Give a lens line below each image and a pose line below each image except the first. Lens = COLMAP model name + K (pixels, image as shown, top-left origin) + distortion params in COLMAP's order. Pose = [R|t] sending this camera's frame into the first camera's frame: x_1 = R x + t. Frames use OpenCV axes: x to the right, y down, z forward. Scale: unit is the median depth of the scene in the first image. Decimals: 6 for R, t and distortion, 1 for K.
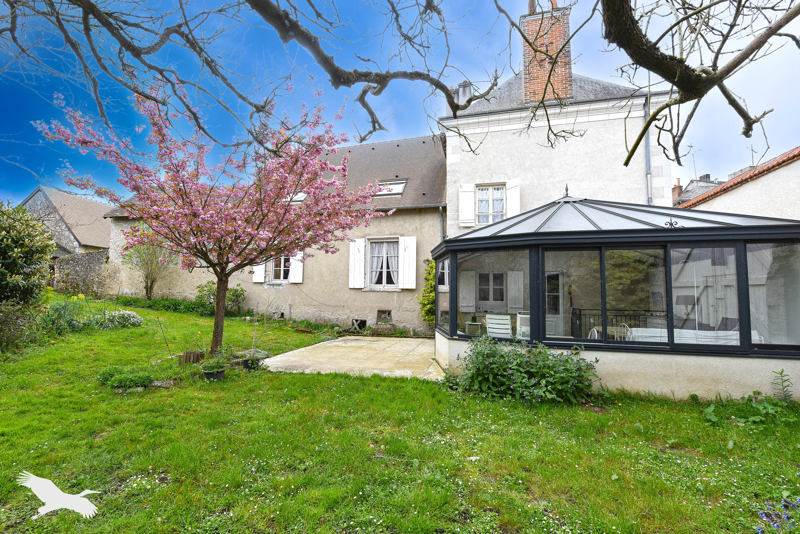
lens RADIAL K [[323.1, 0, 400.2], [0, 323.1, 268.5], [0, 0, 1]] dist [-0.000433, -0.000042]
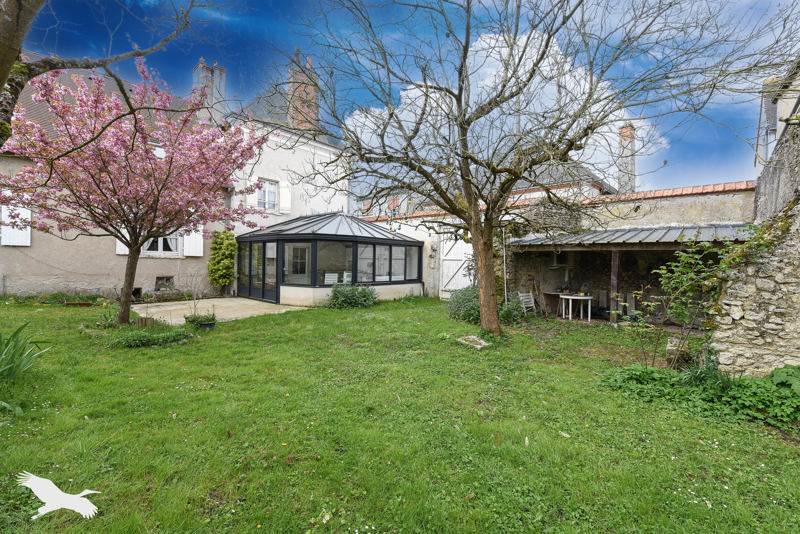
lens RADIAL K [[346.6, 0, 399.5], [0, 346.6, 266.4], [0, 0, 1]] dist [0.000093, 0.000003]
pose [[0.449937, -0.017219, 0.892894, -0.755982], [-0.082541, 0.994733, 0.060776, -0.034046], [-0.889238, -0.101046, 0.446146, -0.162791]]
